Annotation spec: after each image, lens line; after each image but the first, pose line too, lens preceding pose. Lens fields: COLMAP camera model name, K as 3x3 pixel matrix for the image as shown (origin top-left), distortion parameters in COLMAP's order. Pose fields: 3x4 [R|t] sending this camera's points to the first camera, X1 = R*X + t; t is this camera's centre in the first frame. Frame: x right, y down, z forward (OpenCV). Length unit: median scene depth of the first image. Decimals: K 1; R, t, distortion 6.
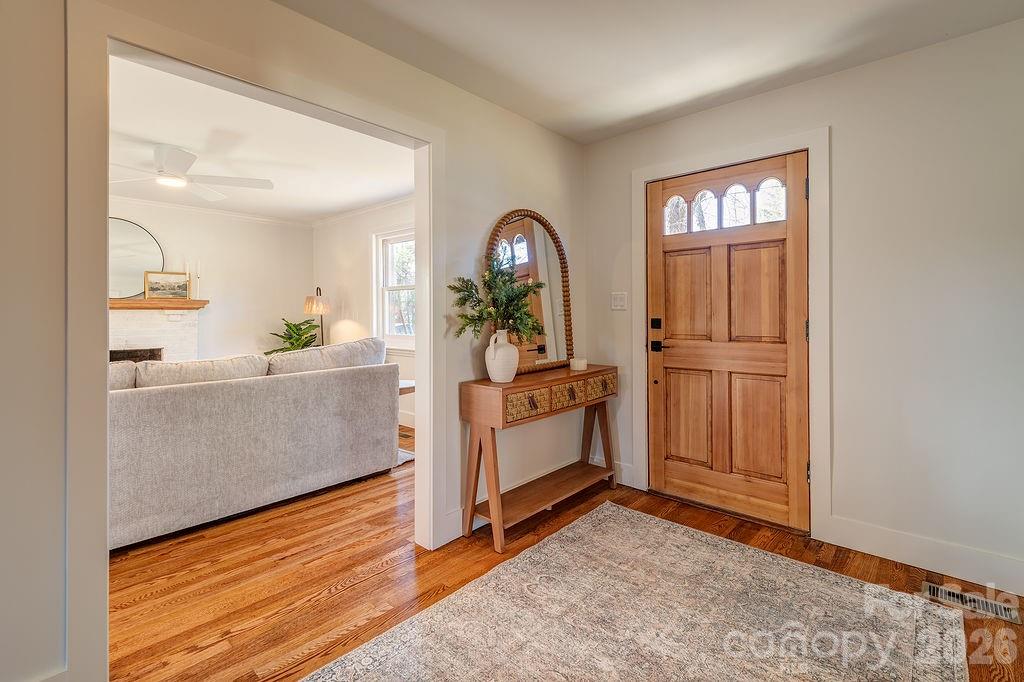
lens RADIAL K [[480.9, 0, 508.1], [0, 480.9, 315.4], [0, 0, 1]] dist [0.015196, -0.007982]
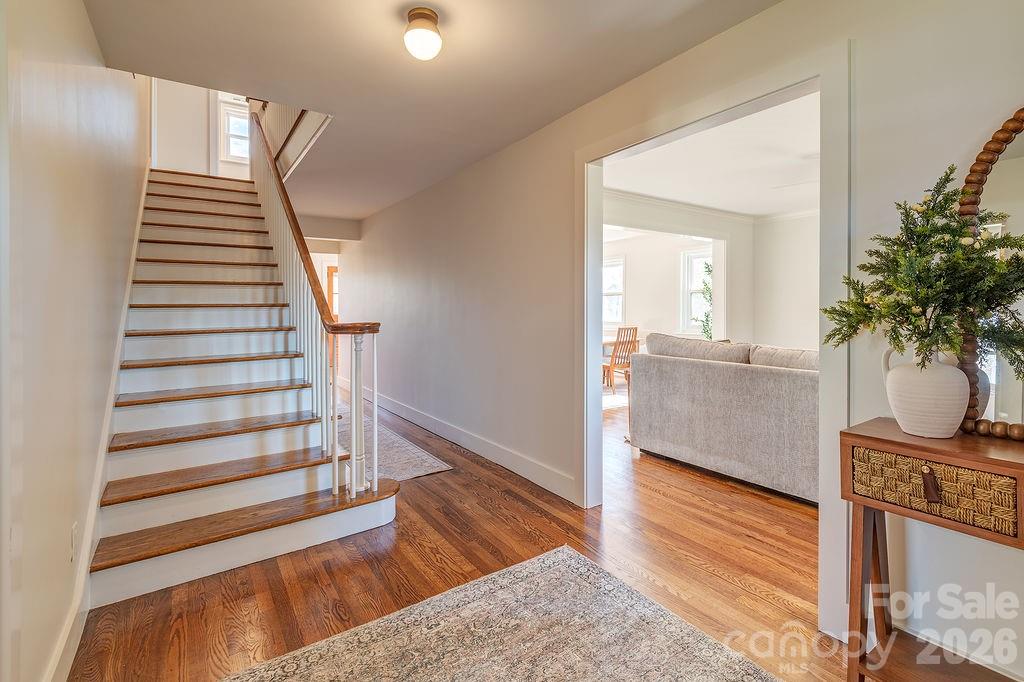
lens RADIAL K [[480.9, 0, 528.8], [0, 480.9, 308.4], [0, 0, 1]] dist [0.015196, -0.007982]
pose [[-0.218501, 0.003062, -0.975832, 0.691032], [-0.000768, 0.999994, 0.003310, -0.003758], [0.975836, 0.001472, -0.218498, 0.767785]]
